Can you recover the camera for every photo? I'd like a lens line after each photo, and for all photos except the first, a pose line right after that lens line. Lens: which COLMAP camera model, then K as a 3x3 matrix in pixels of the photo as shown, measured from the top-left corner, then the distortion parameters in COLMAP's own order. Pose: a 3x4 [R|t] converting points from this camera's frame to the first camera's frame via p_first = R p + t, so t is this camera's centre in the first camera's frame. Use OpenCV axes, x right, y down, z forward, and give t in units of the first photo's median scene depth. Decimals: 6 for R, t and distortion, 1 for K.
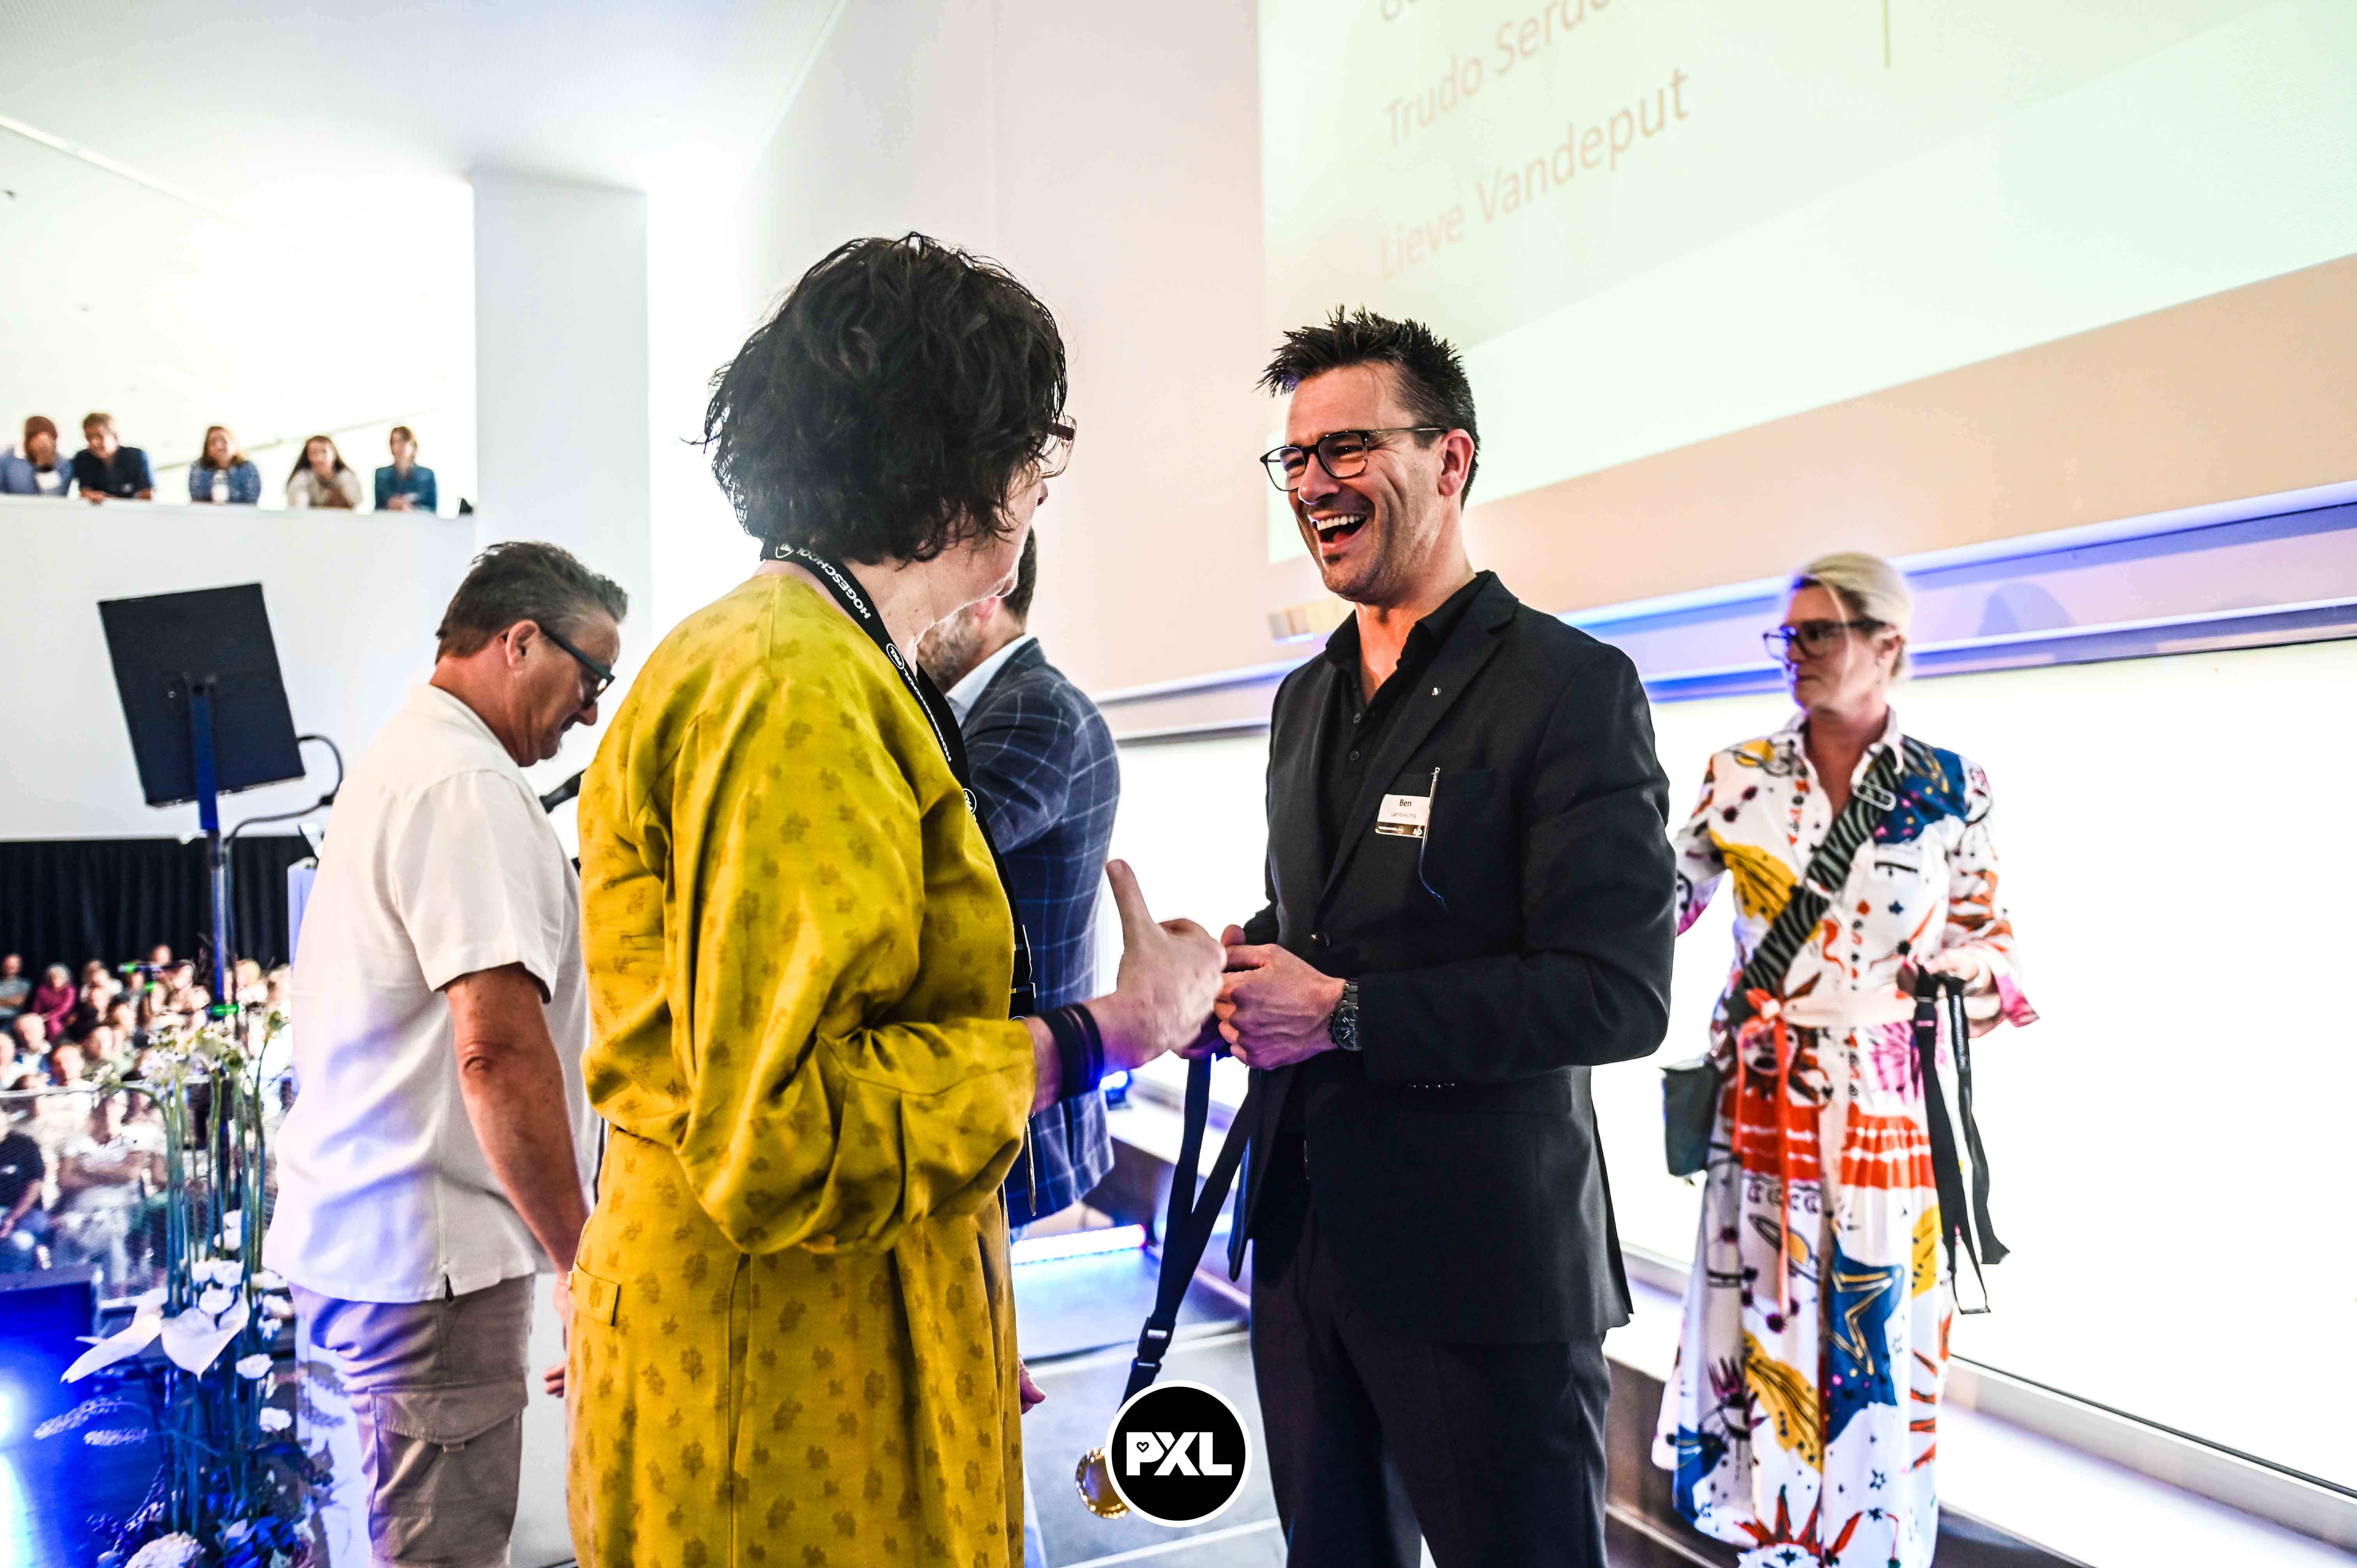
lens RADIAL K [[1724.7, 0, 1177.0], [0, 1724.7, 796.2], [0, 0, 1]] dist [-0.004955, -0.007870]
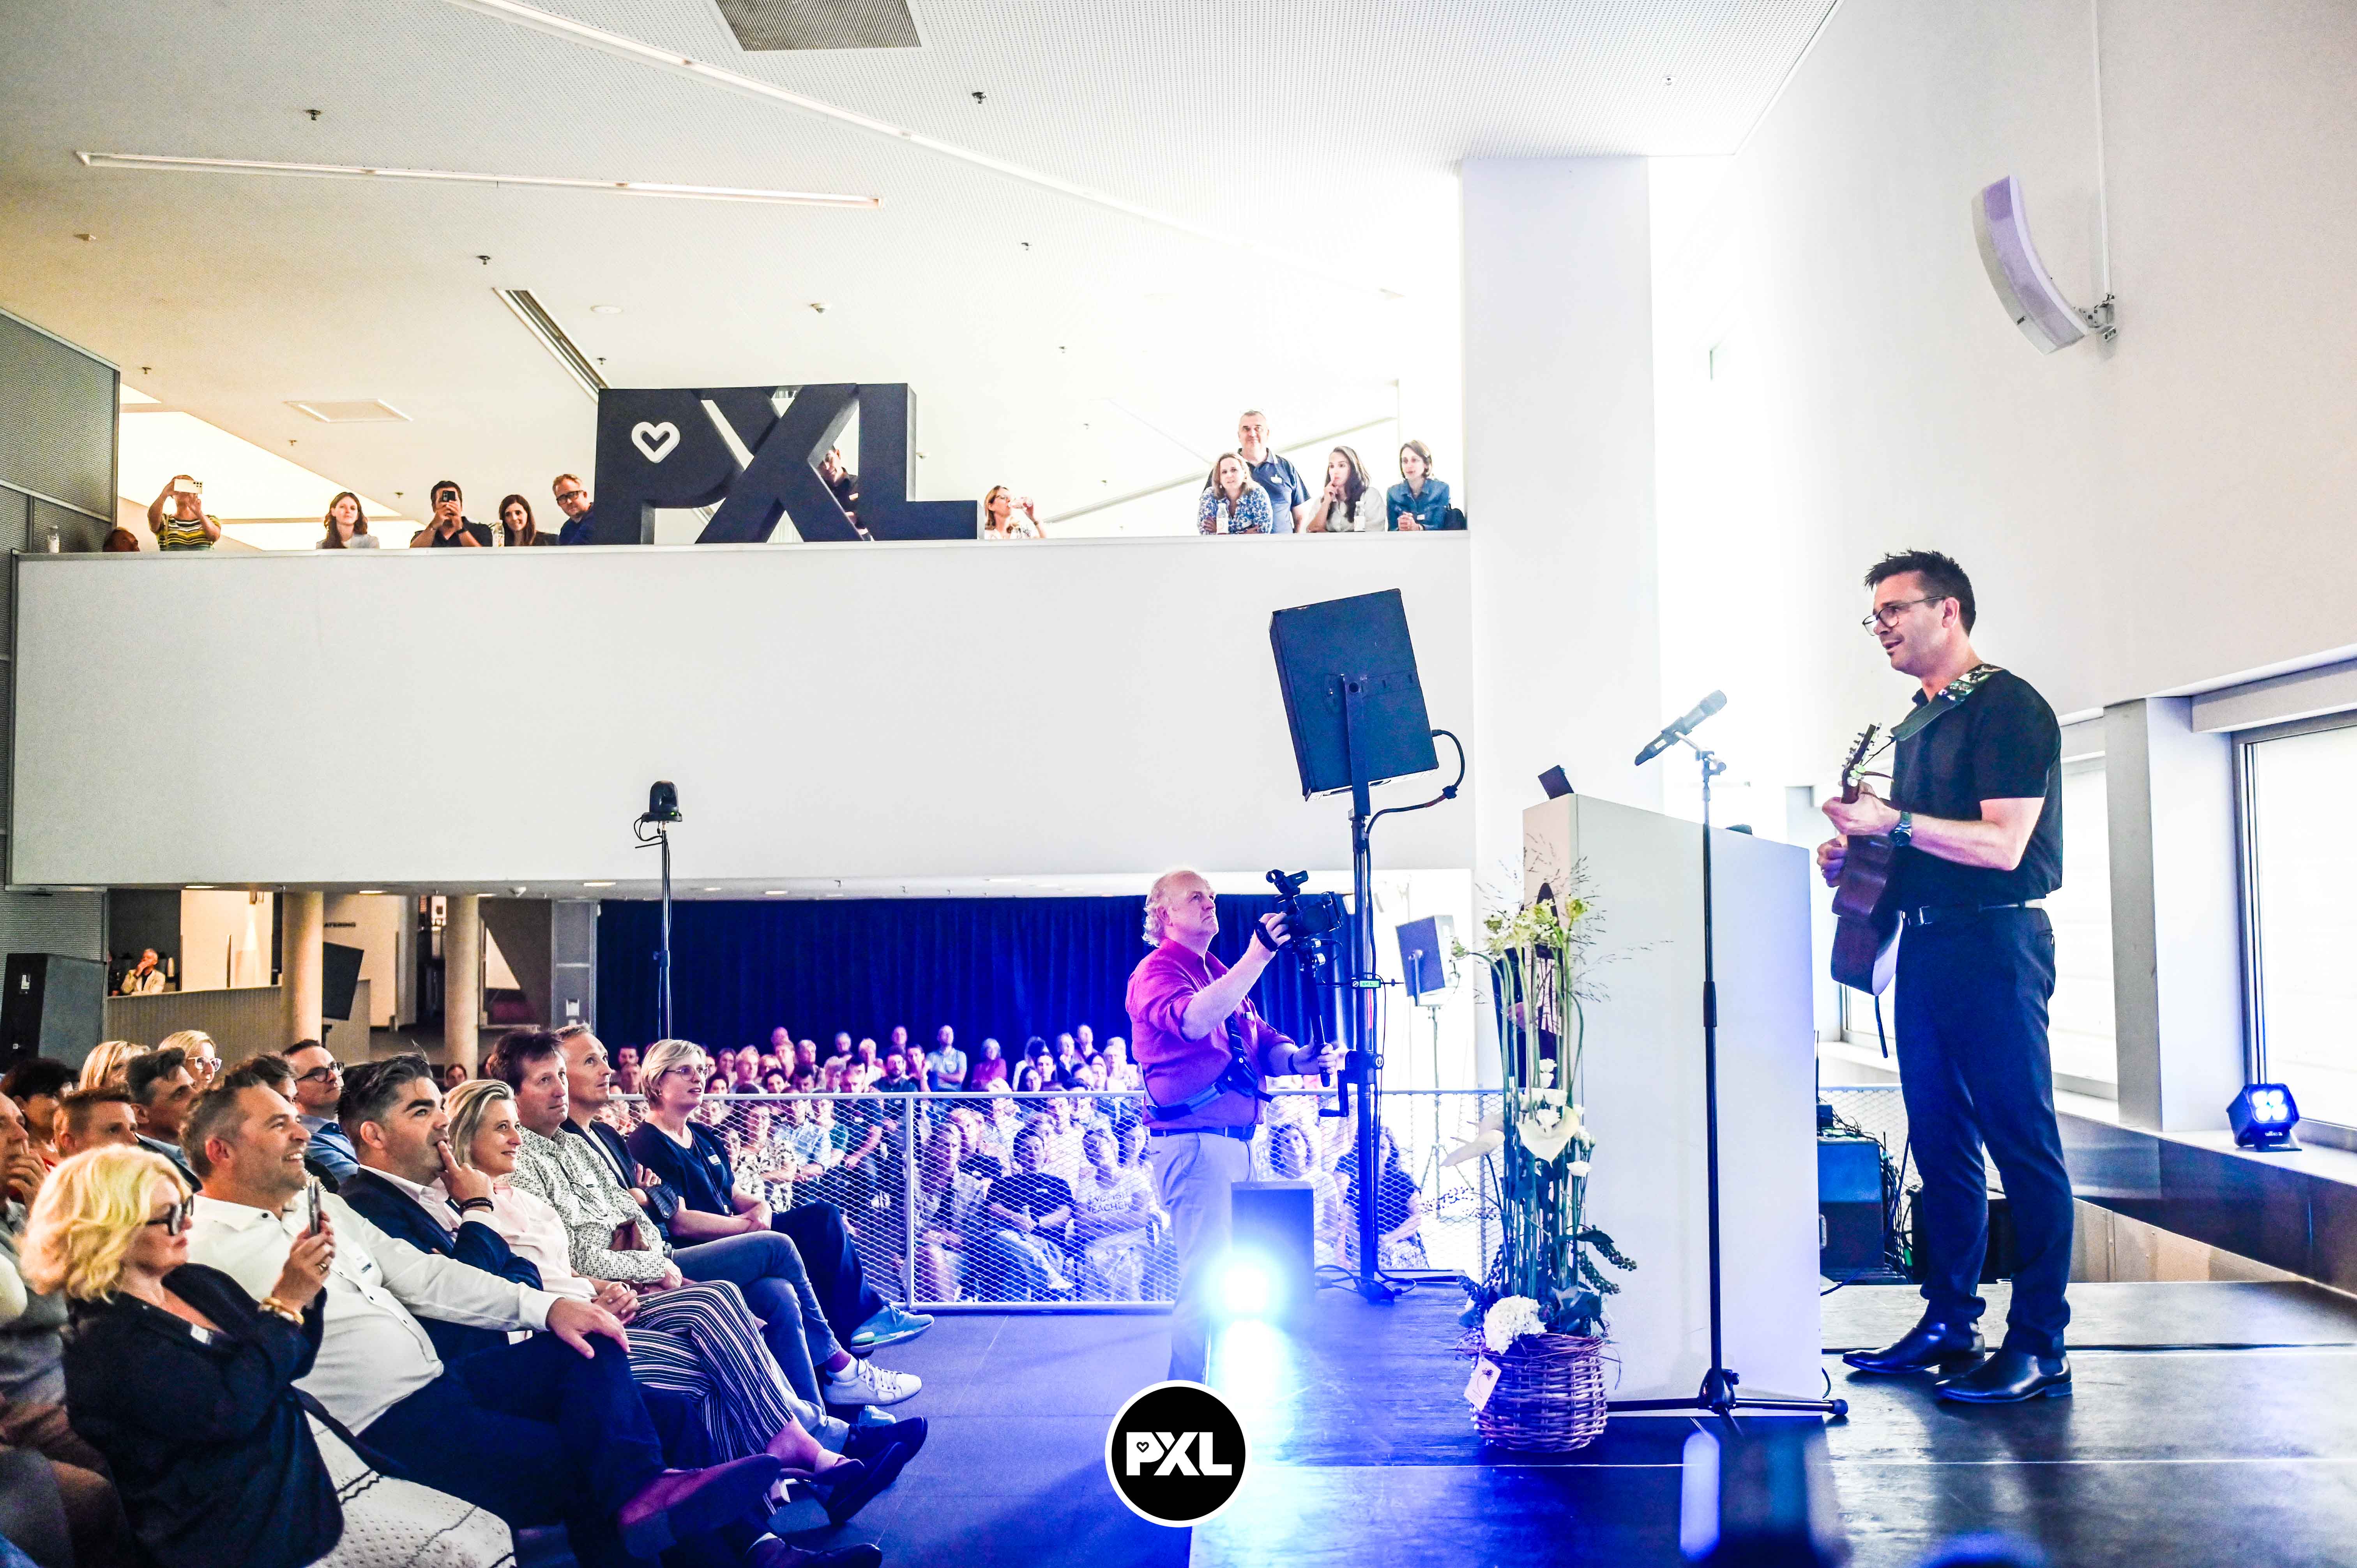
lens RADIAL K [[2298.7, 0, 1169.2], [0, 2298.7, 786.3], [0, 0, 1]] dist [-0.009763, 0.000000]
pose [[0.901991, -0.017910, -0.431384, -0.024998], [-0.002981, 0.998857, -0.047703, 0.039030], [0.431745, 0.044313, 0.900906, -0.202078]]
